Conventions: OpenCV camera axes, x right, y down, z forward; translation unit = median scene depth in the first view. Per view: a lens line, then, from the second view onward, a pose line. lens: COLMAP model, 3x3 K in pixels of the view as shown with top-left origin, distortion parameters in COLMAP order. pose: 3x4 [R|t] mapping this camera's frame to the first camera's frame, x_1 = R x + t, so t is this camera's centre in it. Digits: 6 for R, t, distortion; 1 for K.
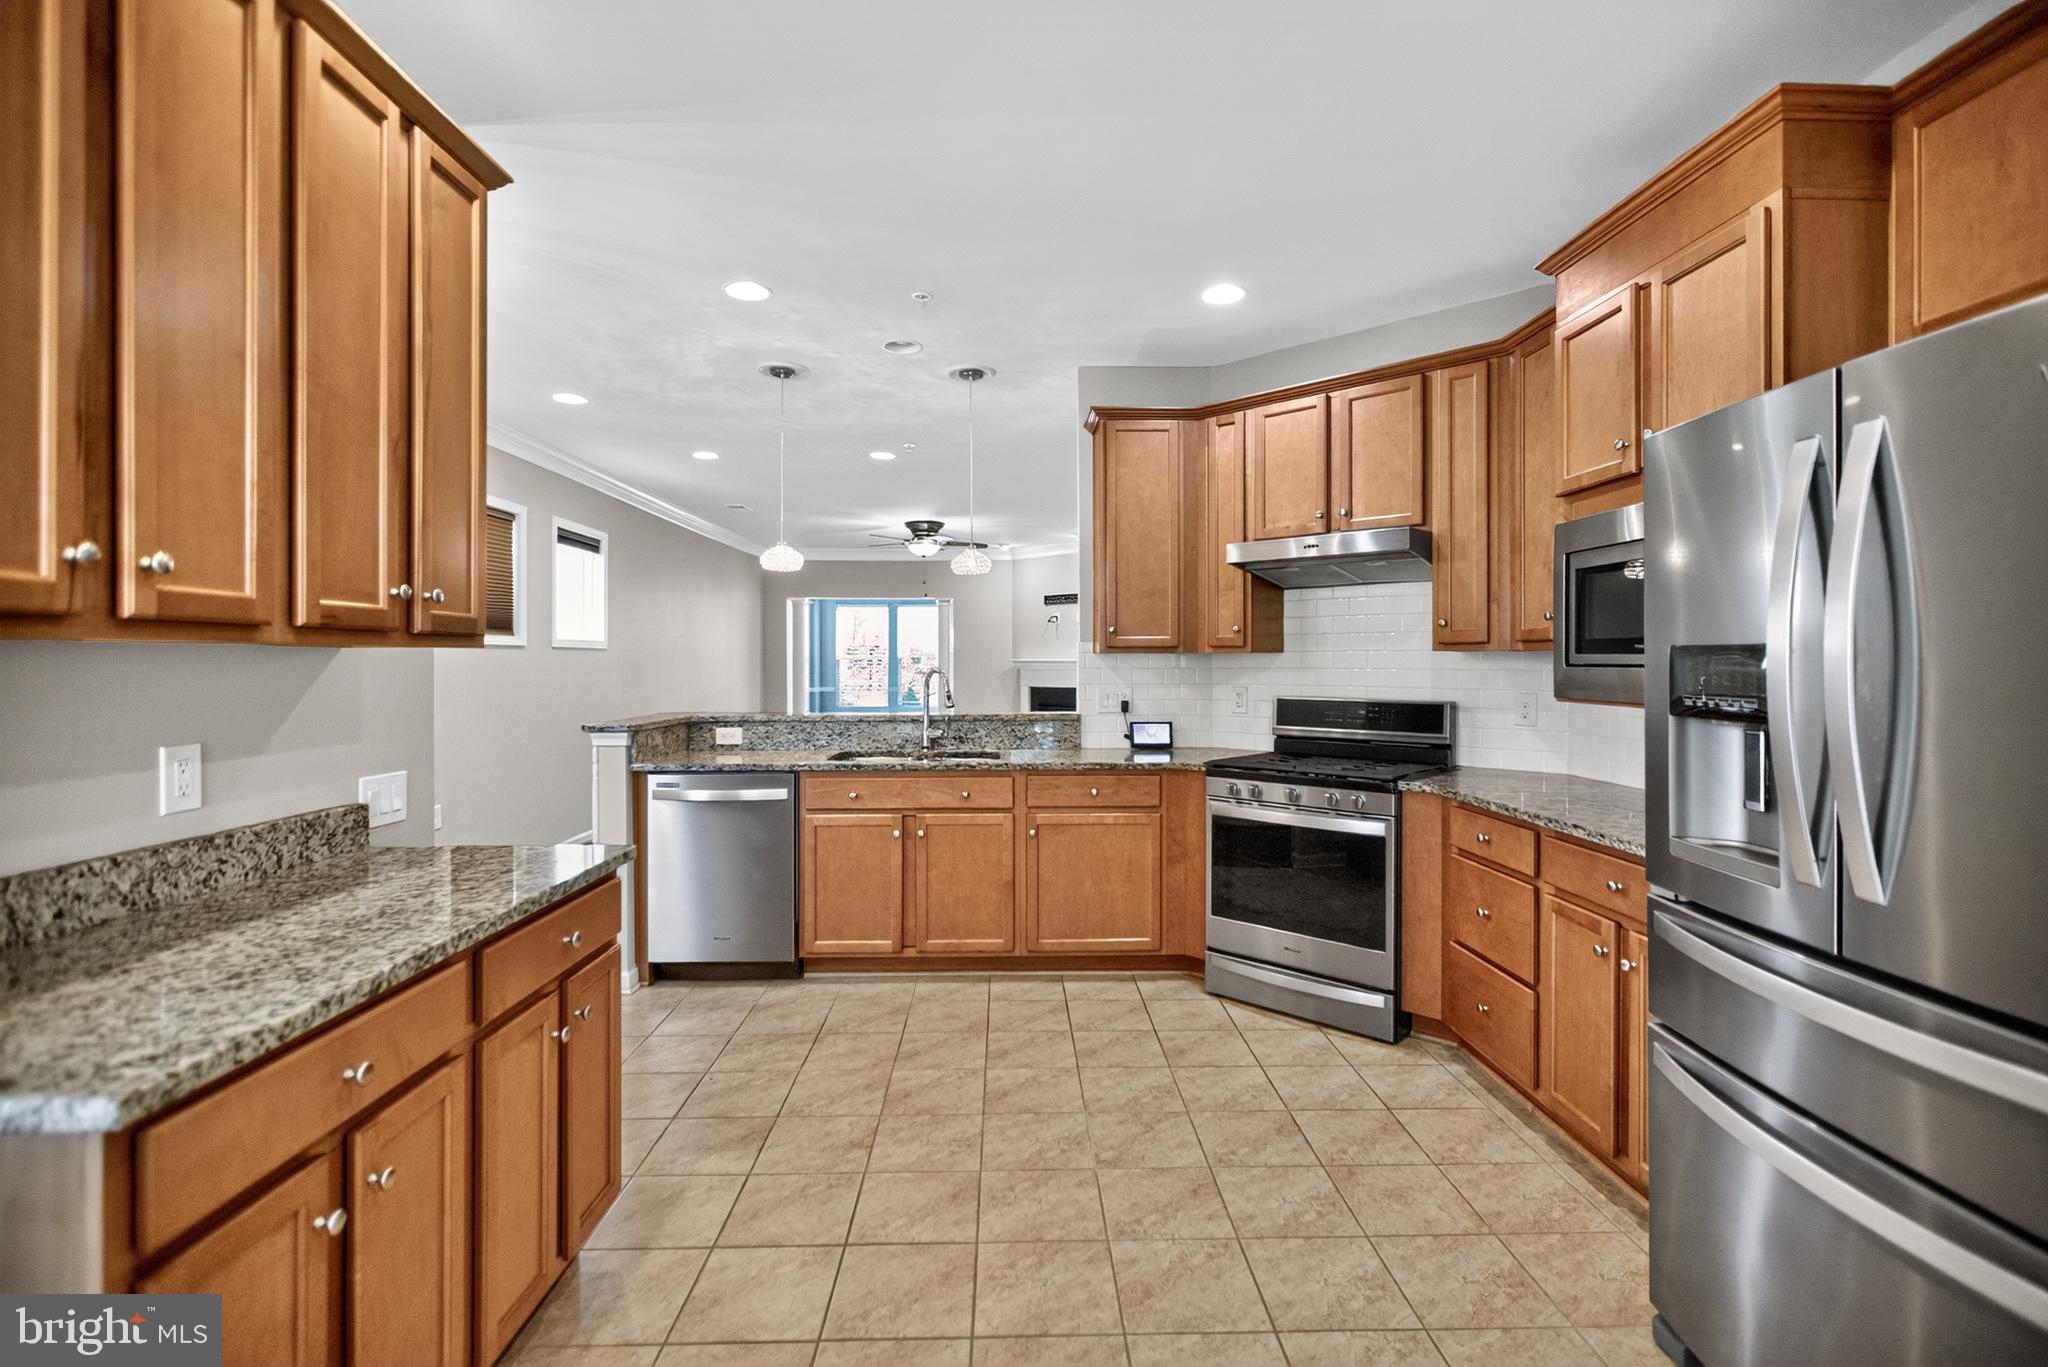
lens RADIAL K [[926.9, 0, 1018.7], [0, 926.9, 669.5], [0, 0, 1]] dist [-0.001382, -0.000376]
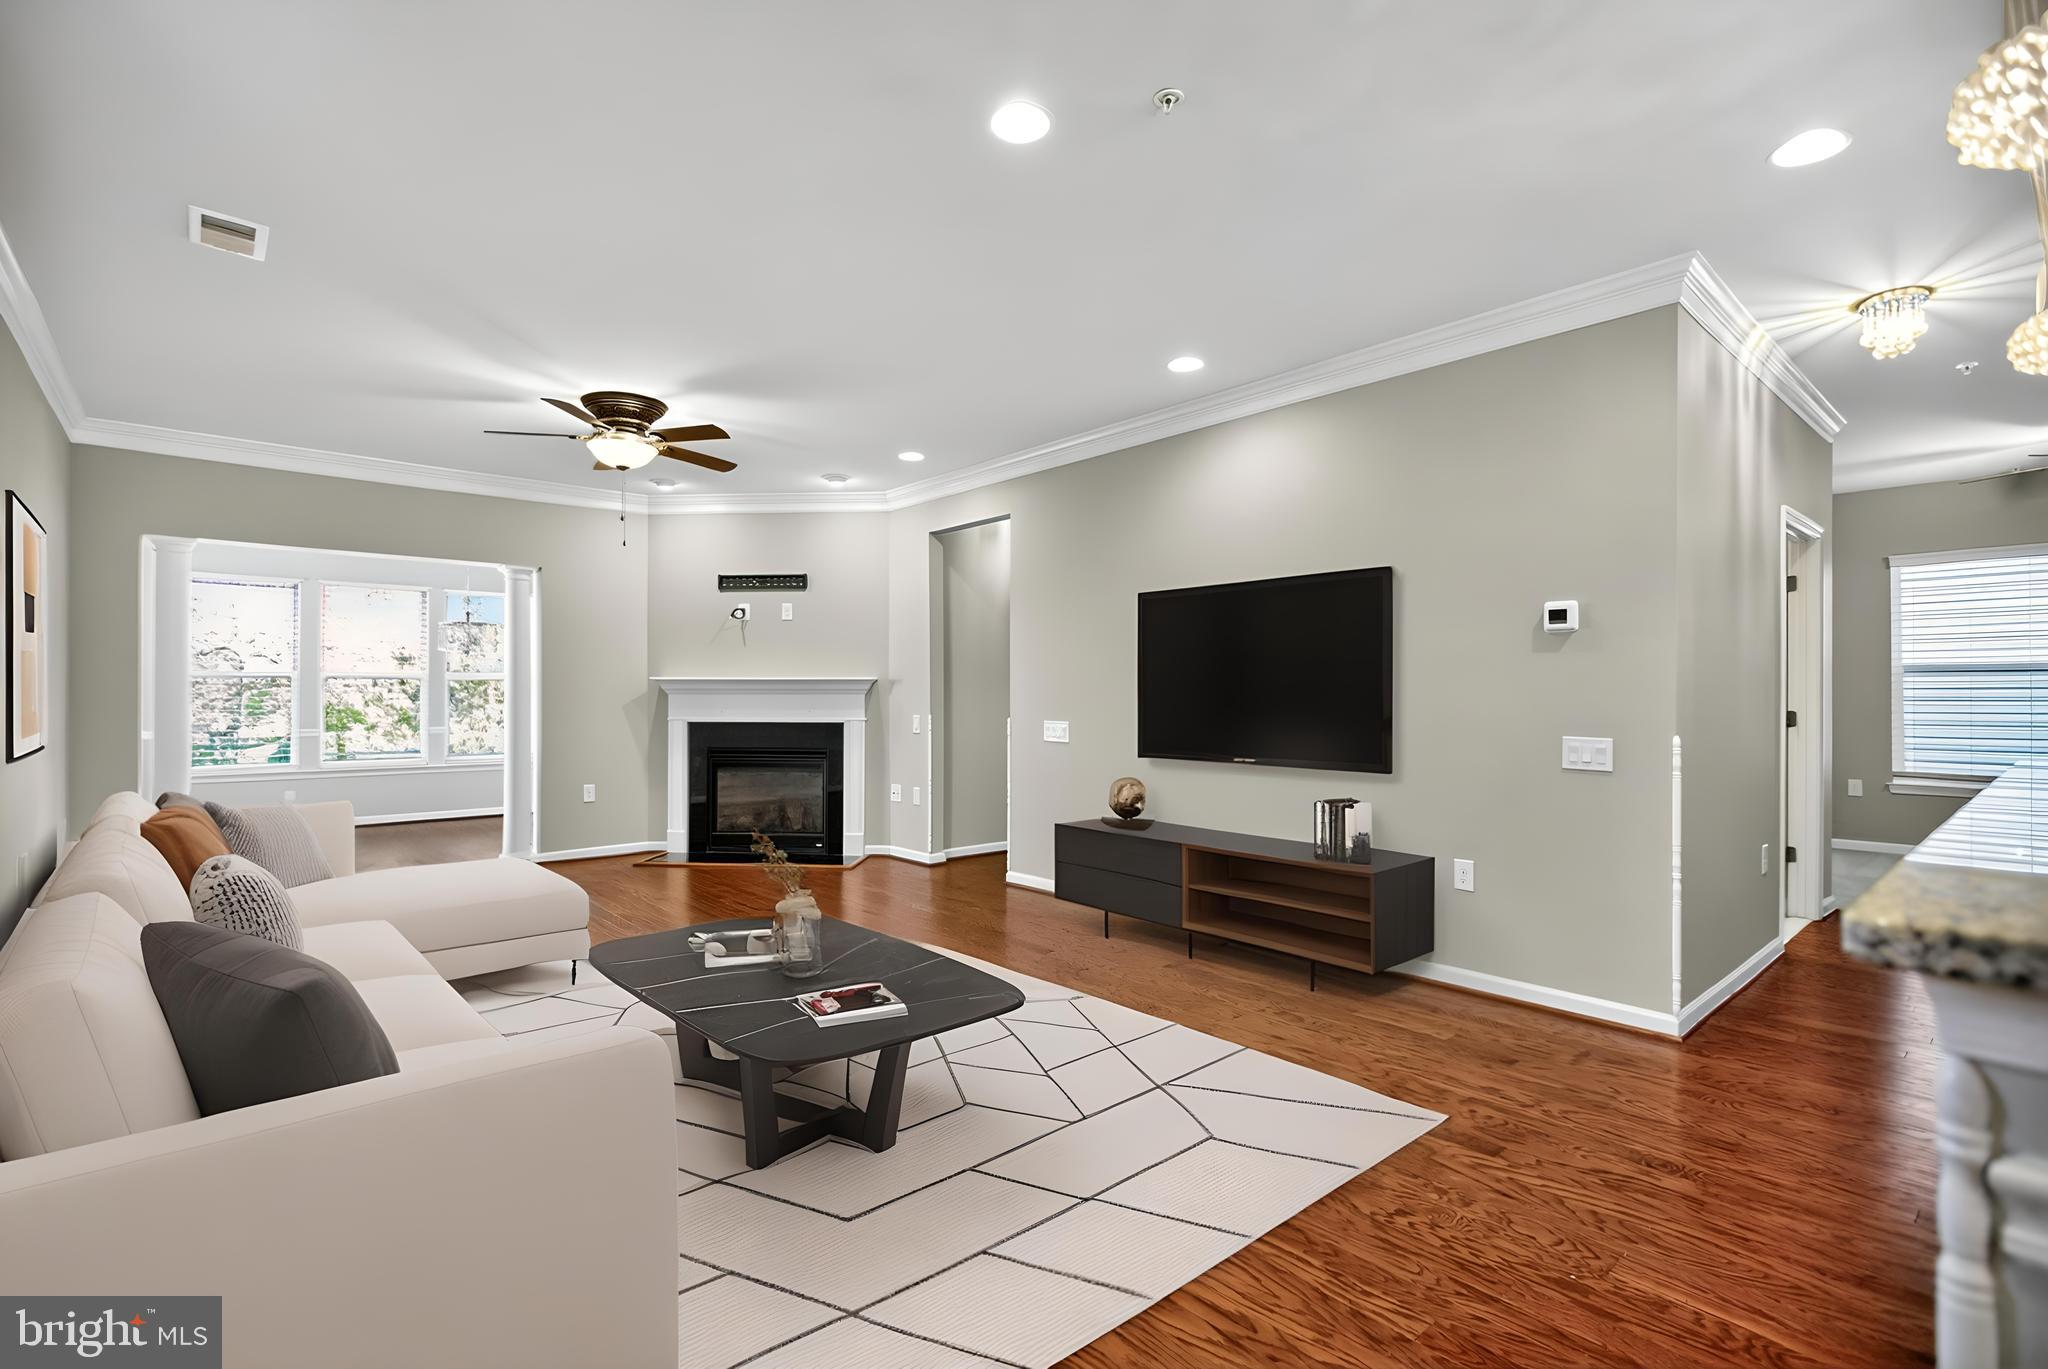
lens RADIAL K [[926.9, 0, 1018.7], [0, 926.9, 685.1], [0, 0, 1]] dist [-0.001382, -0.000376]
pose [[0.765809, 0.008930, 0.643006, -0.569608], [0.004568, 0.999803, -0.019325, 0.017709], [-0.643052, 0.017736, 0.765617, 1.037828]]
